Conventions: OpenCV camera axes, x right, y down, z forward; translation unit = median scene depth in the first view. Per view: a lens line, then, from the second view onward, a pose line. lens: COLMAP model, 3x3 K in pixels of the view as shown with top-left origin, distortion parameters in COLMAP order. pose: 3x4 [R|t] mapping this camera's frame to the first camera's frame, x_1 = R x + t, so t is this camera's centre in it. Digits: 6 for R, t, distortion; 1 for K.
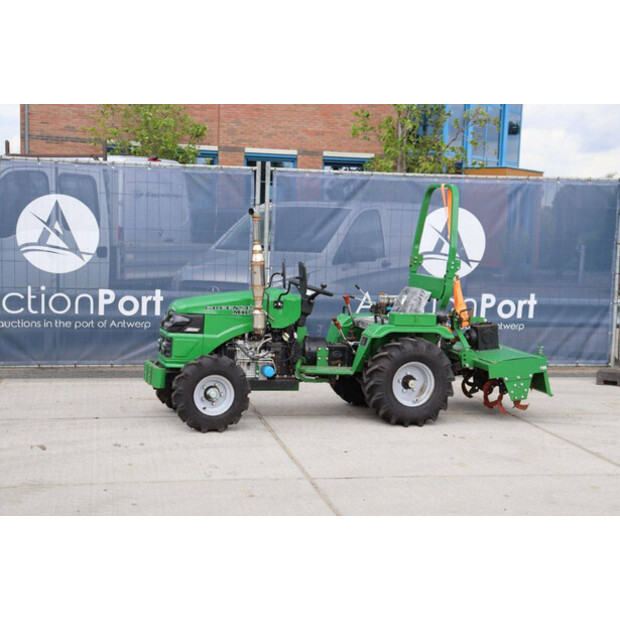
lens RADIAL K [[1057.1, 0, 308.9], [0, 1057.1, 310.4], [0, 0, 1]] dist [0.179687, 0.000000]
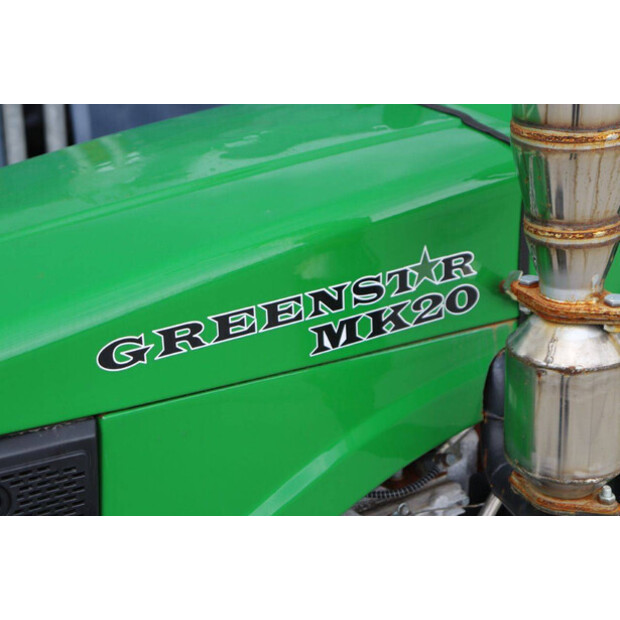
lens RADIAL K [[1453.2, 0, 313.8], [0, 1453.2, 306.6], [0, 0, 1]] dist [0.344261, 0.000000]
pose [[0.938430, -0.146417, 0.312907, -0.119218], [0.060074, 0.961108, 0.269558, -0.045039], [-0.340206, -0.234164, 0.910729, 0.829380]]
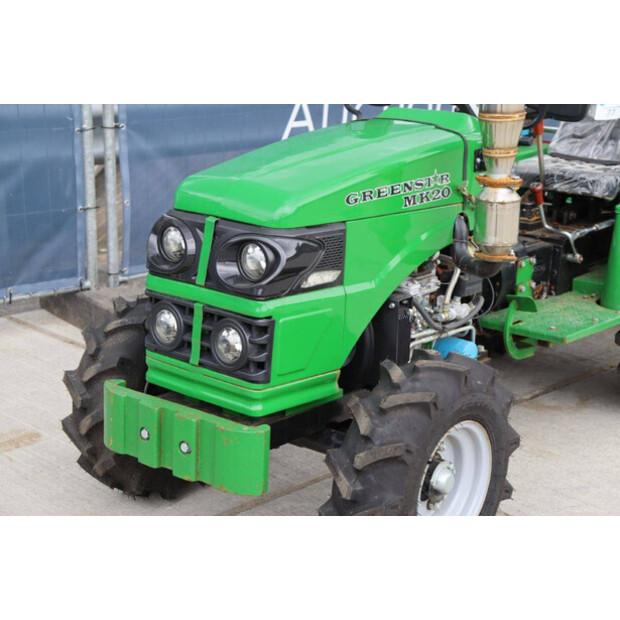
lens RADIAL K [[1130.2, 0, 312.4], [0, 1130.2, 316.3], [0, 0, 1]] dist [0.249965, 0.000000]
pose [[0.845021, -0.169967, 0.507002, -0.266108], [0.060957, 0.972578, 0.224449, -0.041830], [-0.531248, -0.158759, 0.832209, 0.707176]]
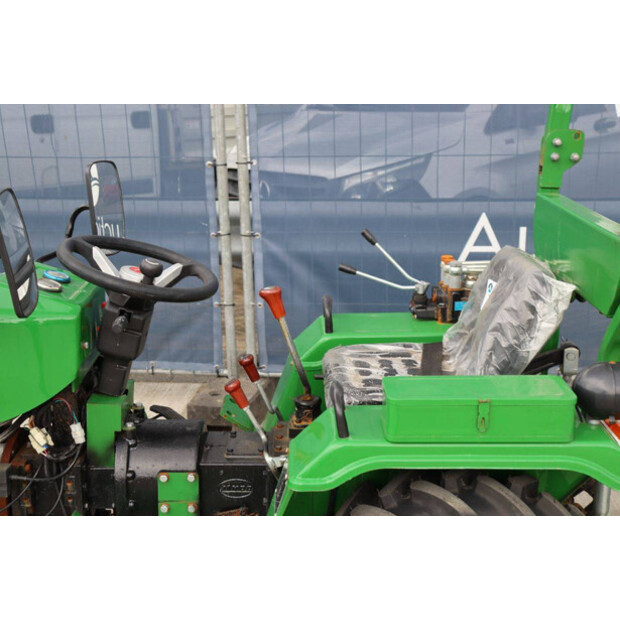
lens RADIAL K [[927.1, 0, 311.7], [0, 927.1, 311.6], [0, 0, 1]] dist [0.079676, 0.000000]
pose [[0.954581, 0.032400, -0.296184, 0.125621], [0.017428, 0.986296, 0.164061, -0.051231], [0.297441, -0.161771, 0.940935, 0.786660]]
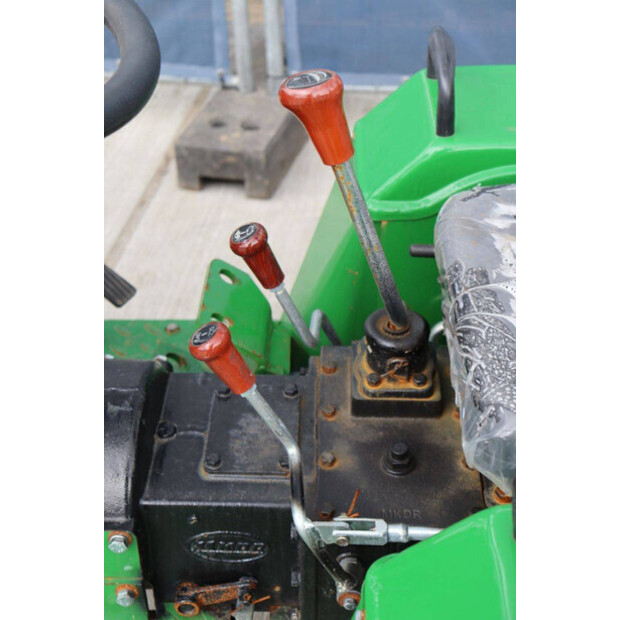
lens RADIAL K [[927.1, 0, 308.8], [0, 927.1, 311.3], [0, 0, 1]] dist [0.079676, 0.000000]
pose [[0.942688, 0.165073, -0.289982, 0.065701], [0.017084, 0.844040, 0.536008, -0.044163], [0.333237, -0.510242, 0.792847, 0.949302]]
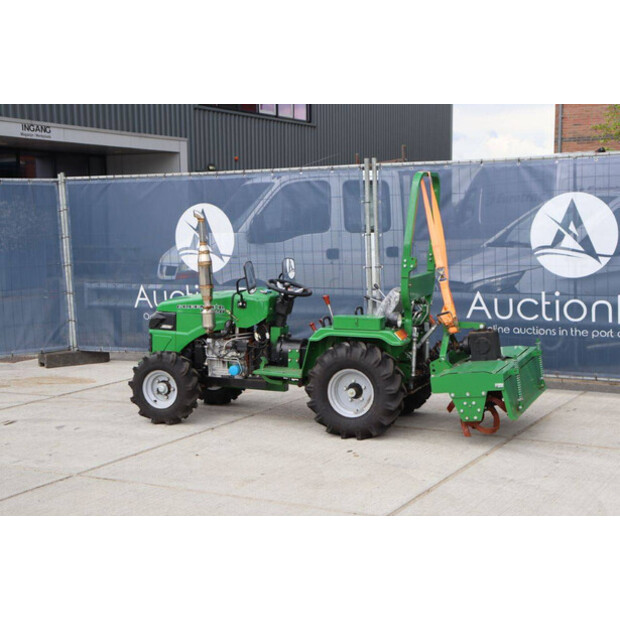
lens RADIAL K [[993.9, 0, 309.0], [0, 993.9, 308.2], [0, 0, 1]] dist [0.138386, 0.000000]
pose [[0.768792, 0.017329, -0.639264, 0.616645], [-0.014522, 0.999848, 0.009639, -0.011794], [0.639334, 0.001874, 0.768927, 0.310129]]
